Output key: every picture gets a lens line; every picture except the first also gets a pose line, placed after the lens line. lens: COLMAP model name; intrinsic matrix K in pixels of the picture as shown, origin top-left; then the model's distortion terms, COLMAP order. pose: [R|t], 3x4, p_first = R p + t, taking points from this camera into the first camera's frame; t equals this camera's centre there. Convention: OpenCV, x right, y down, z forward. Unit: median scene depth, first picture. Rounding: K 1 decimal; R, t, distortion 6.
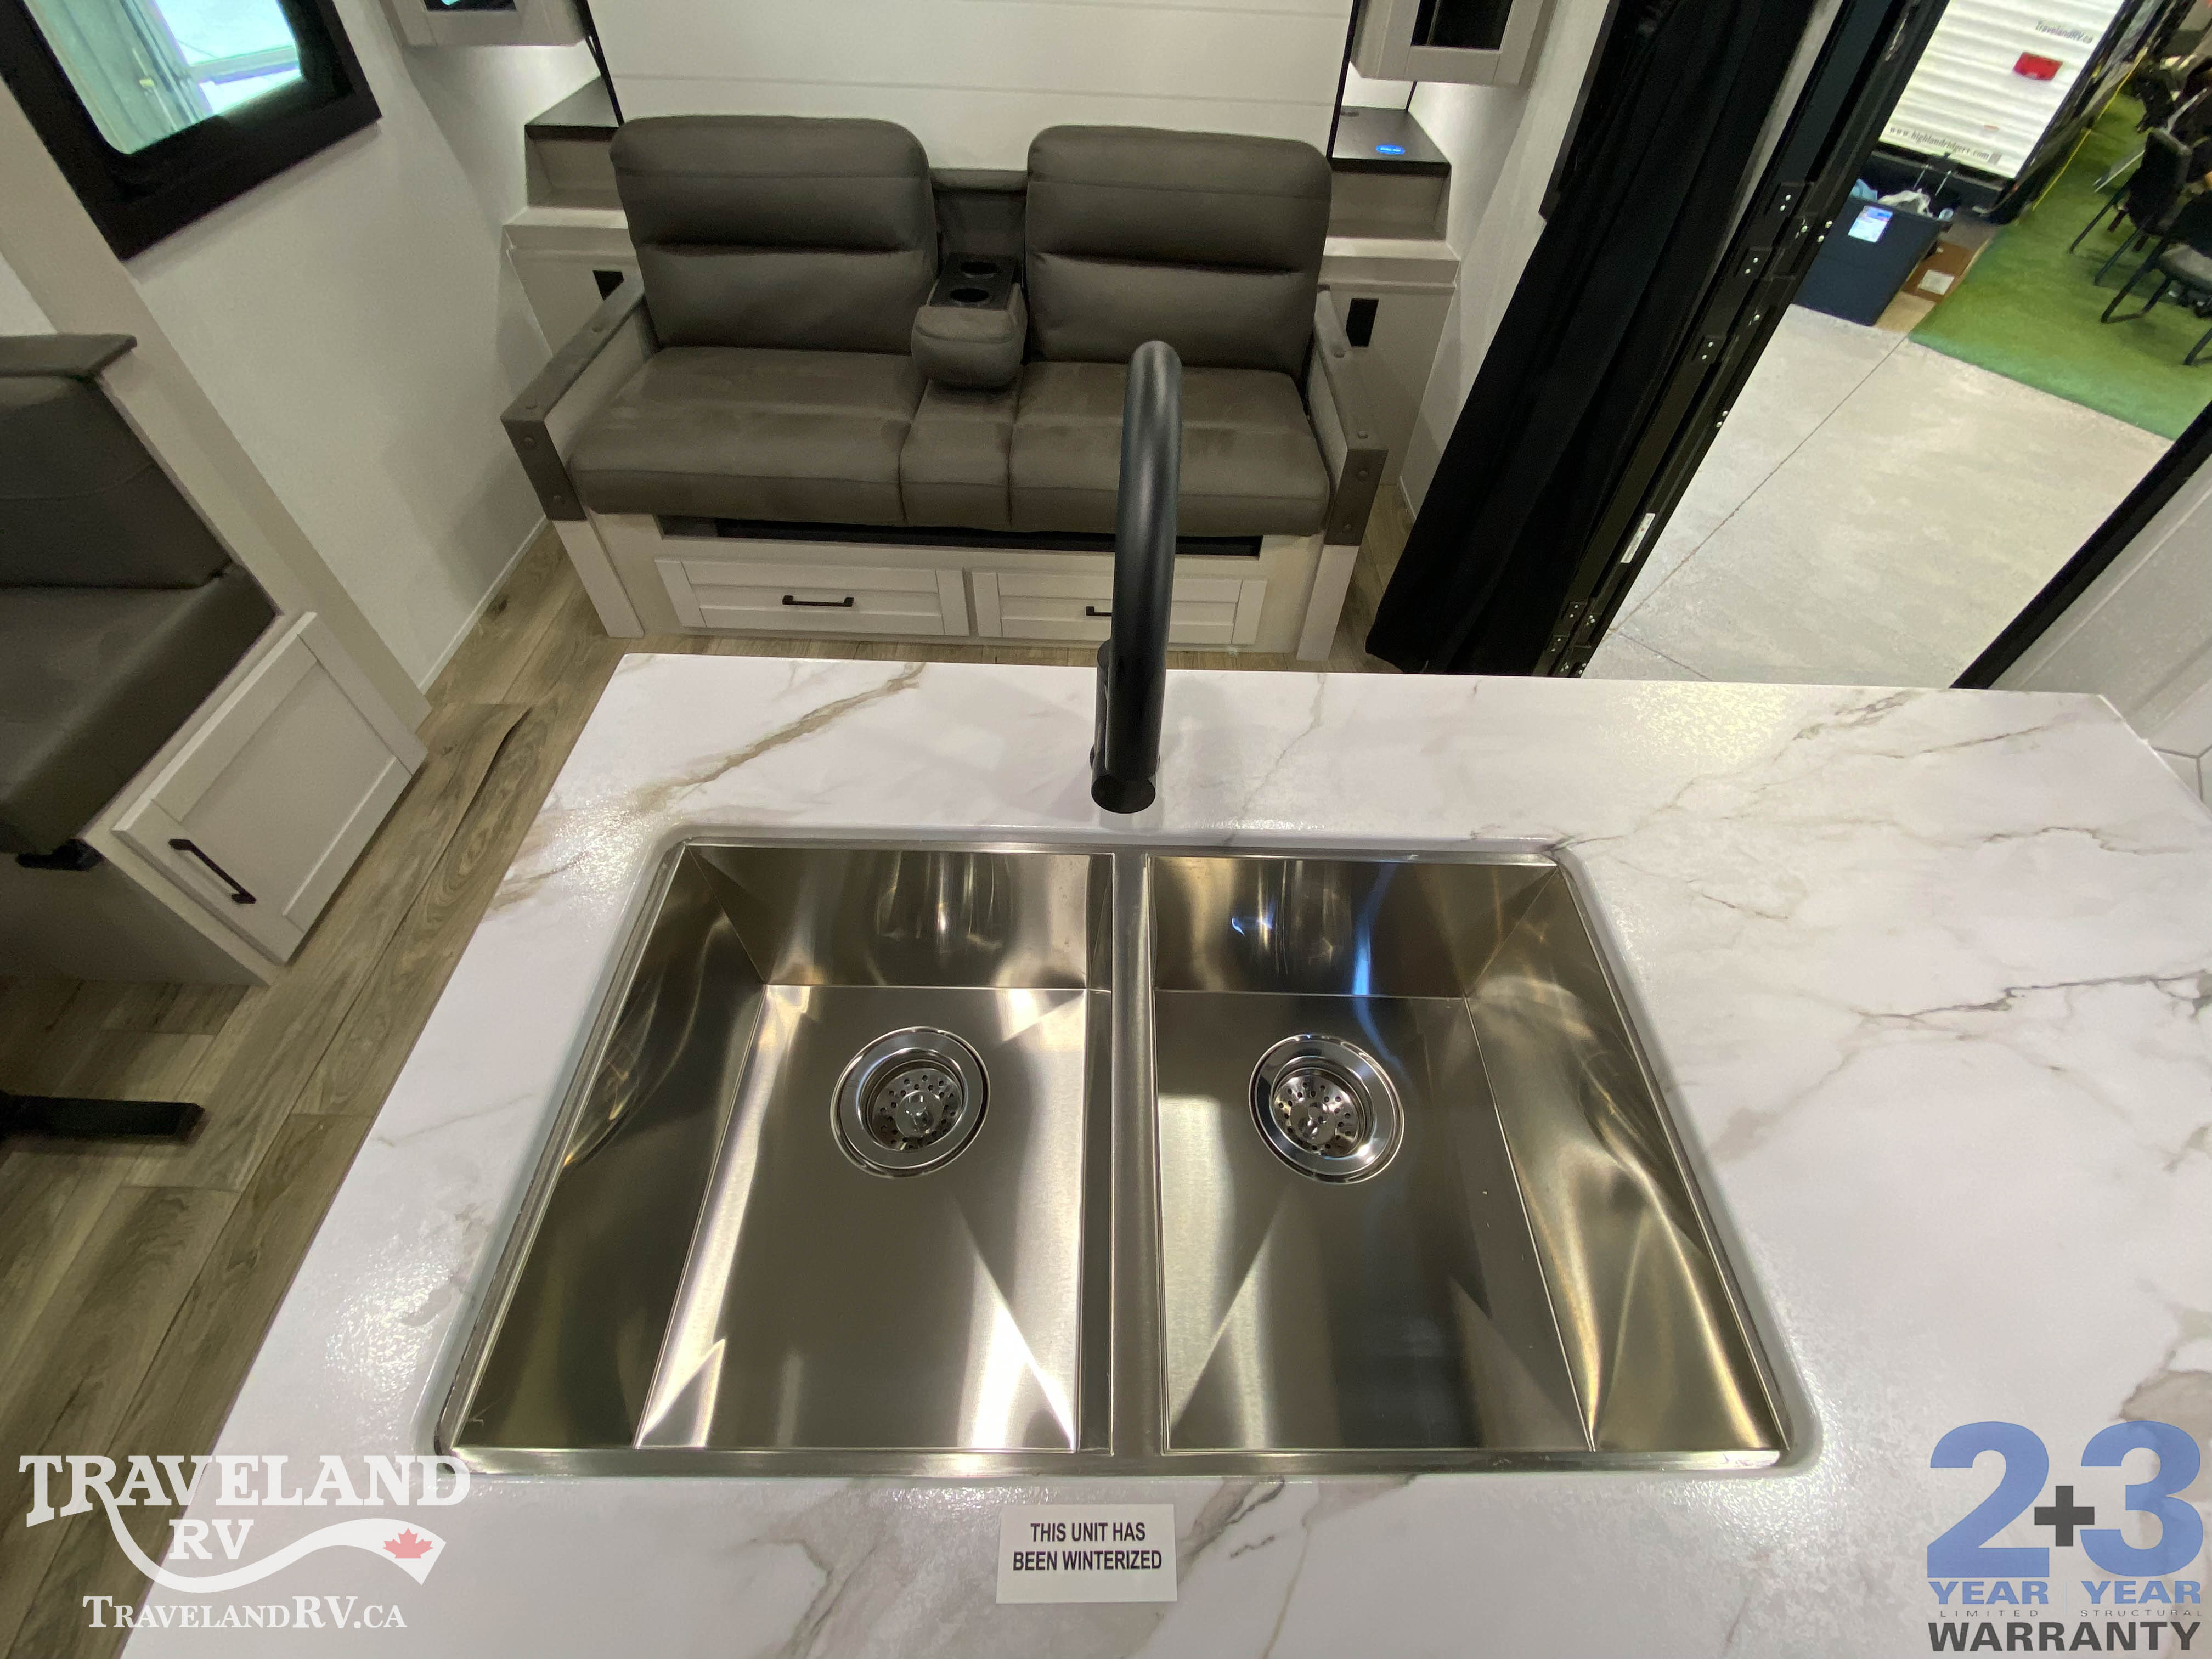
lens RADIAL K [[897.1, 0, 1120.0], [0, 897.1, 823.3], [0, 0, 1]] dist [0.013679, -0.017275]
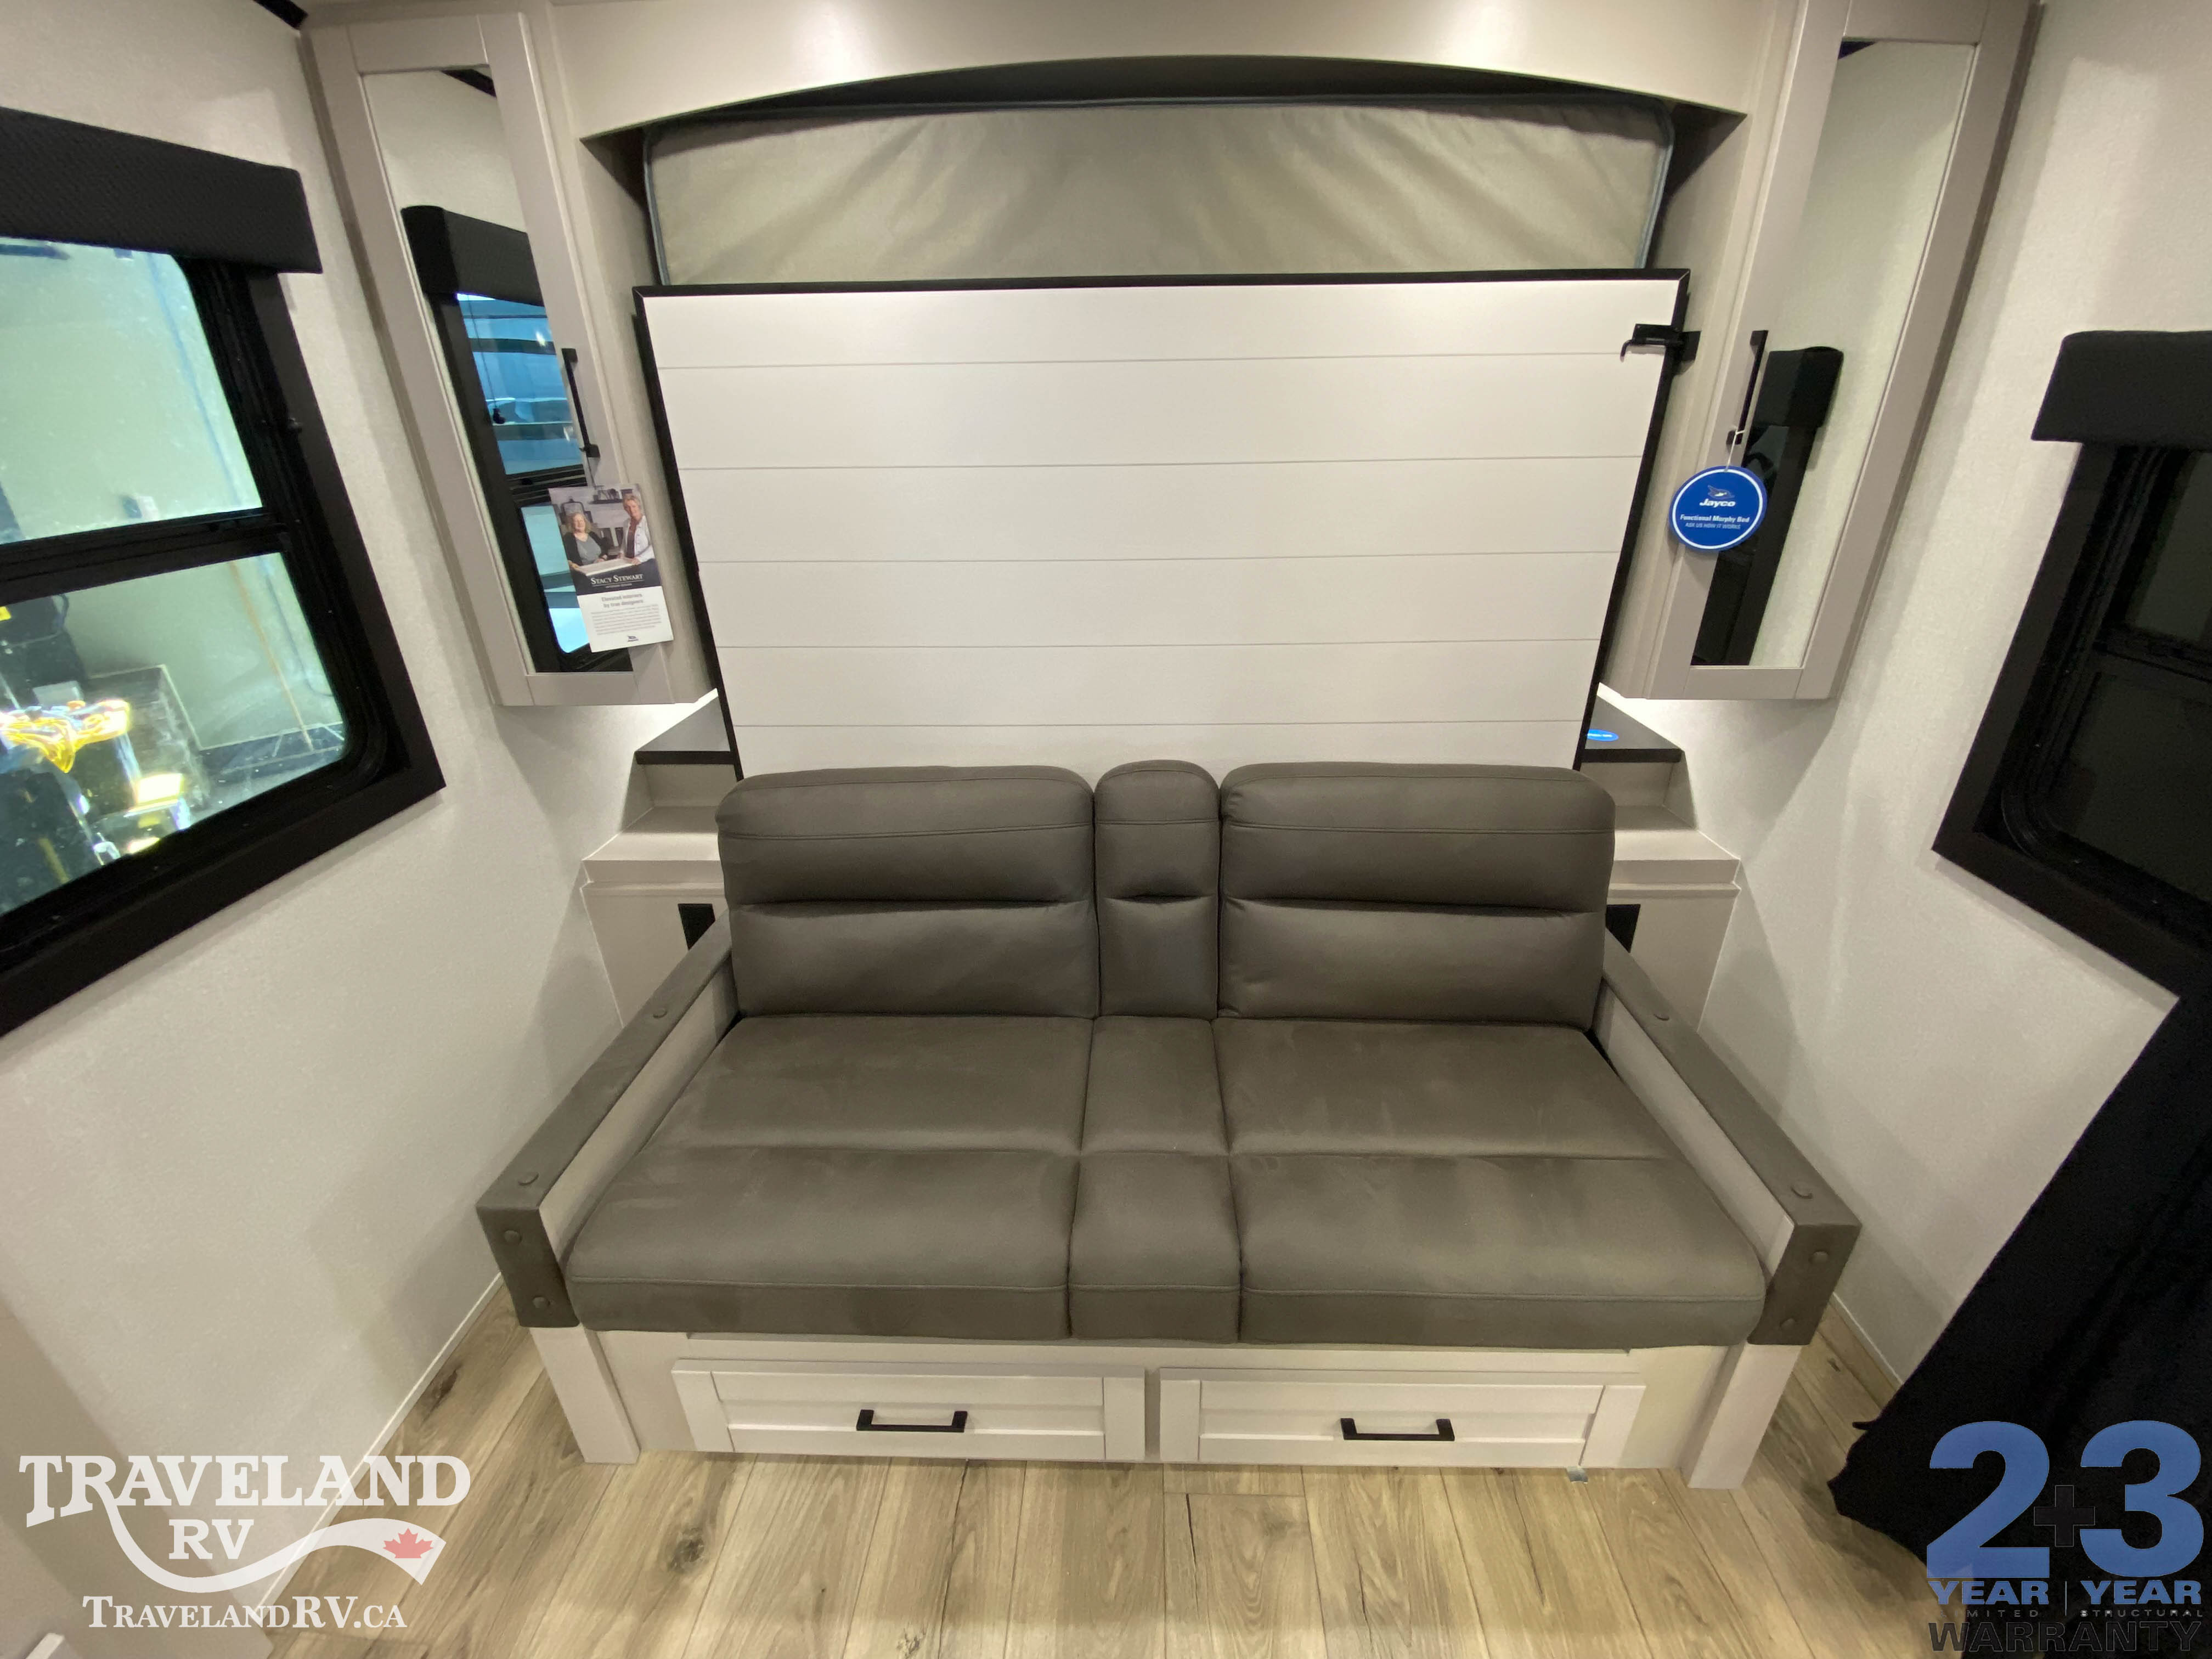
lens RADIAL K [[901.4, 0, 1120.4], [0, 901.4, 823.9], [0, 0, 1]] dist [0.013262, -0.015068]
pose [[0.998262, -0.032402, -0.049226, -0.157436], [0.008086, 0.902701, -0.430193, -0.377941], [0.058375, 0.429048, 0.901394, 0.277873]]
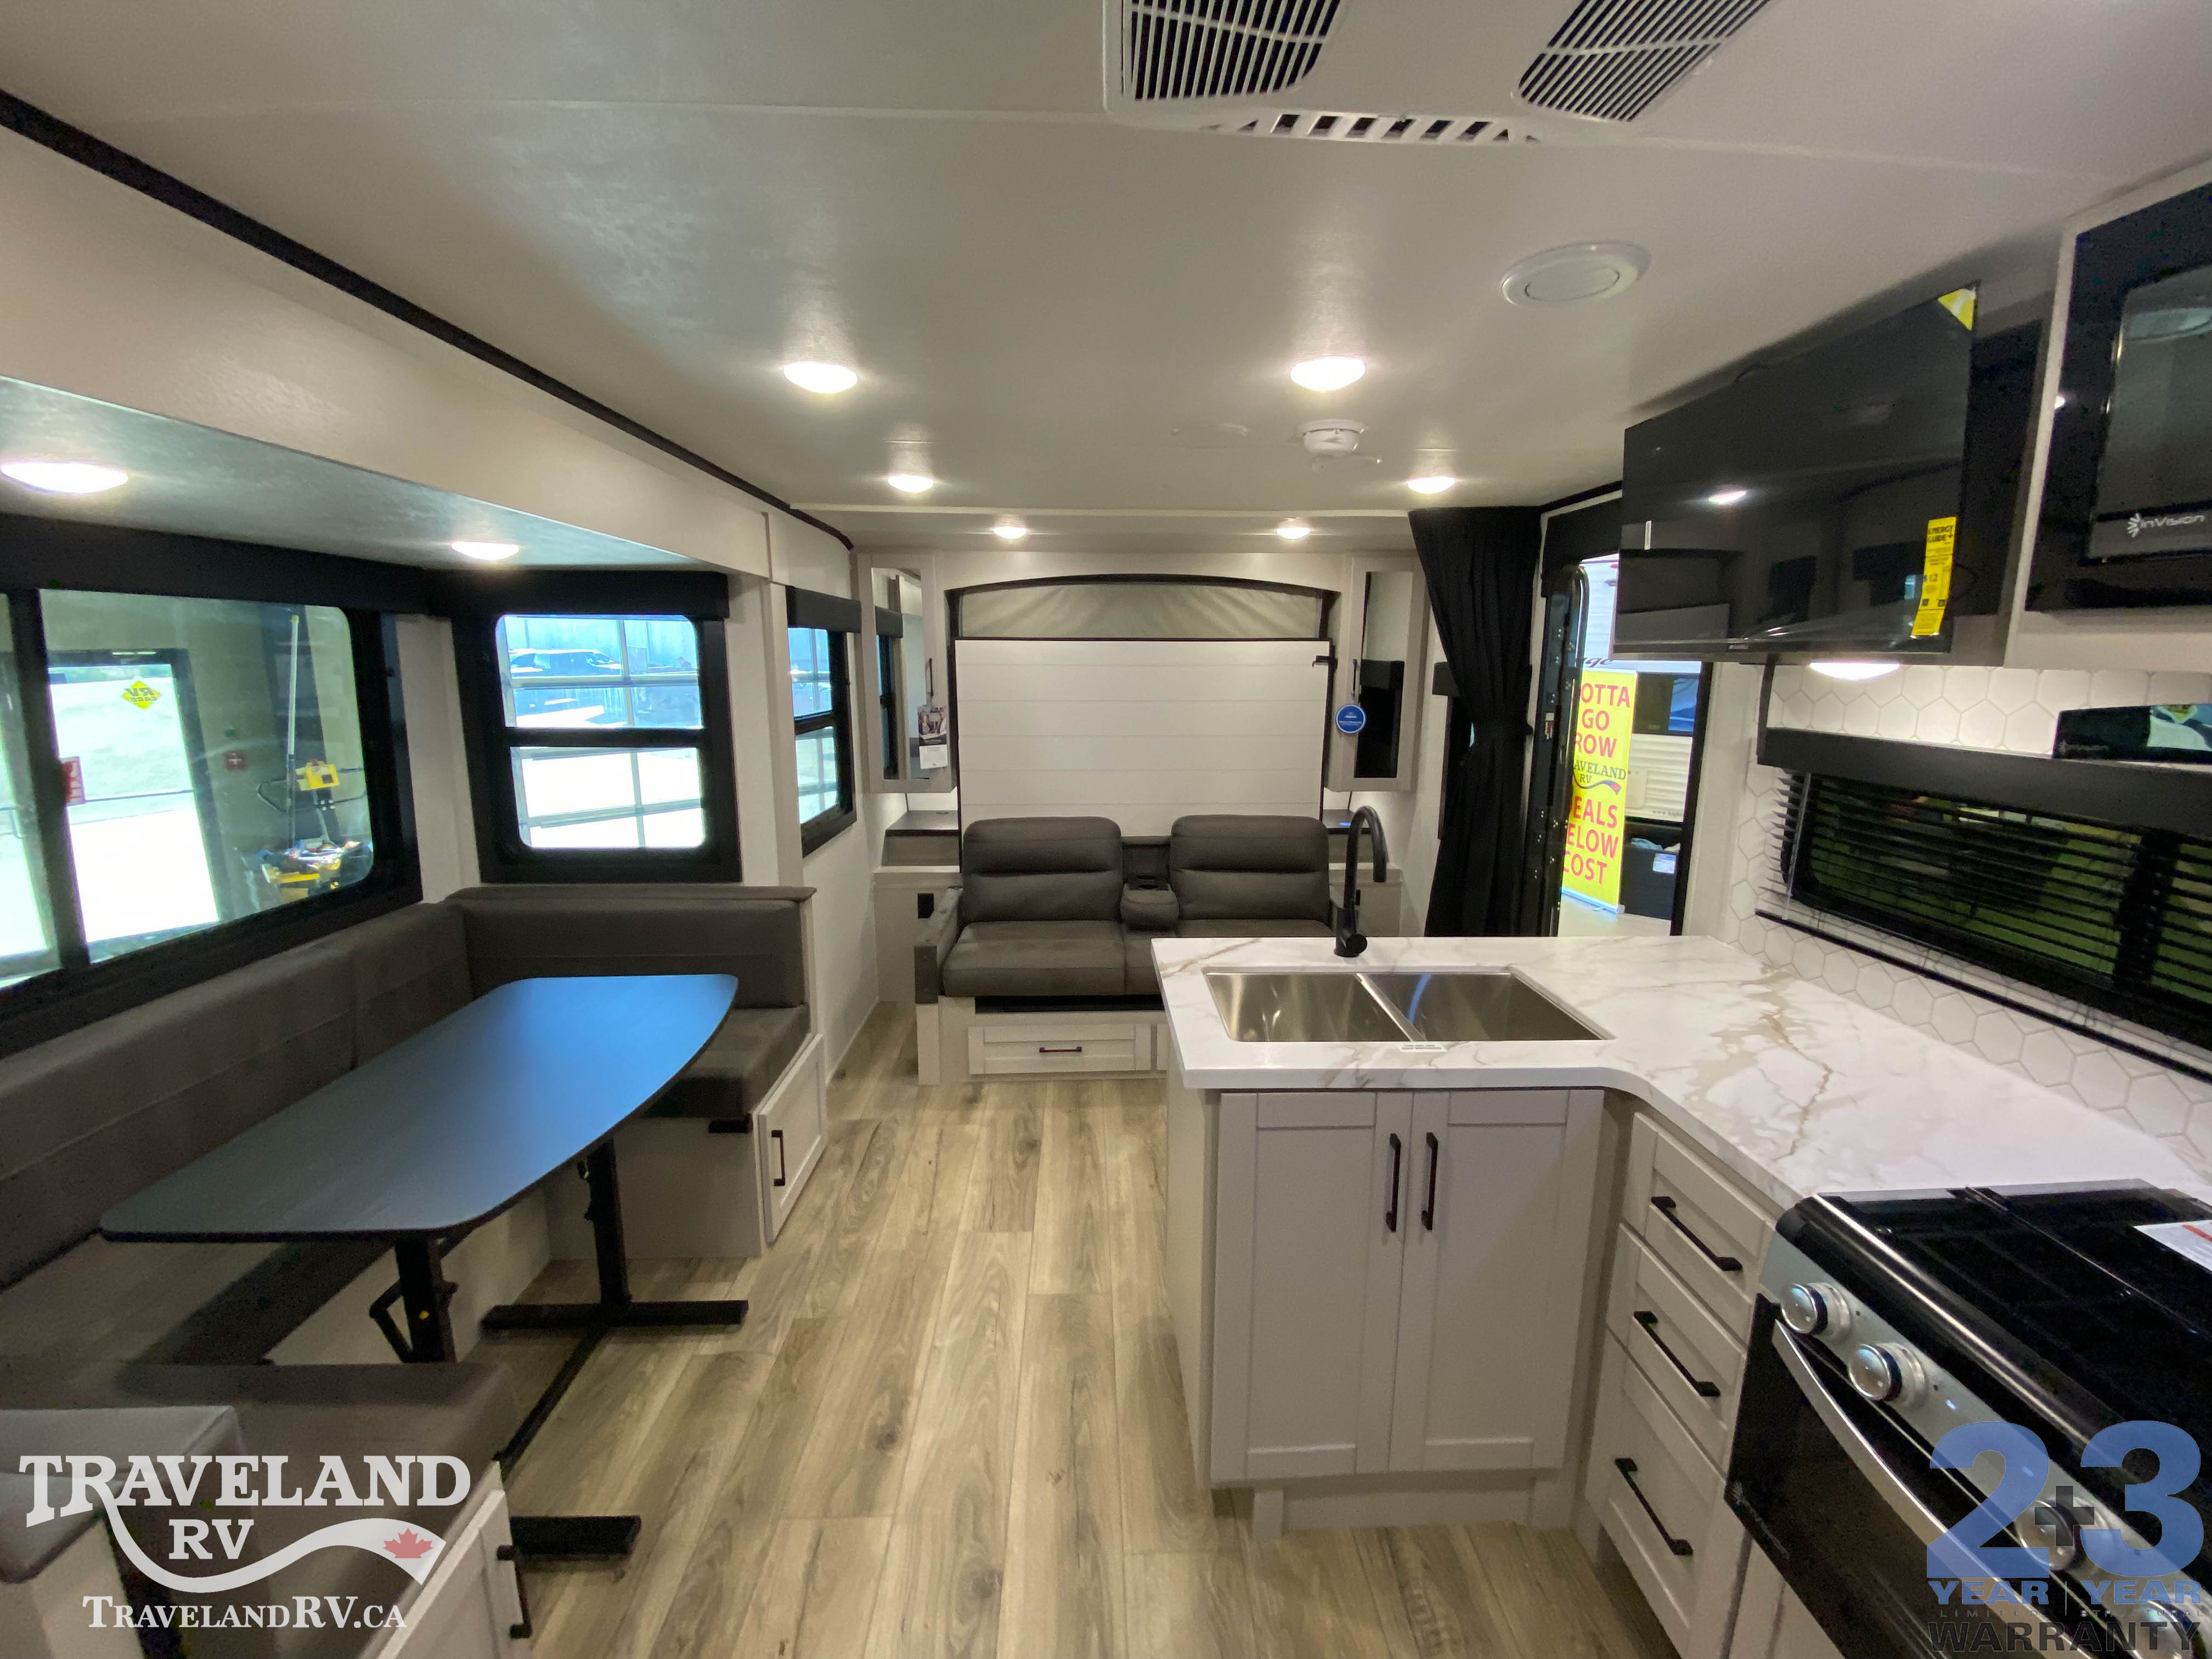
lens RADIAL K [[897.1, 0, 1120.0], [0, 897.1, 823.3], [0, 0, 1]] dist [0.013679, -0.017275]
pose [[0.998532, -0.041664, 0.034612, -0.290434], [0.054165, 0.765288, -0.641405, 0.508522], [0.000235, 0.642338, 0.766421, -0.521208]]
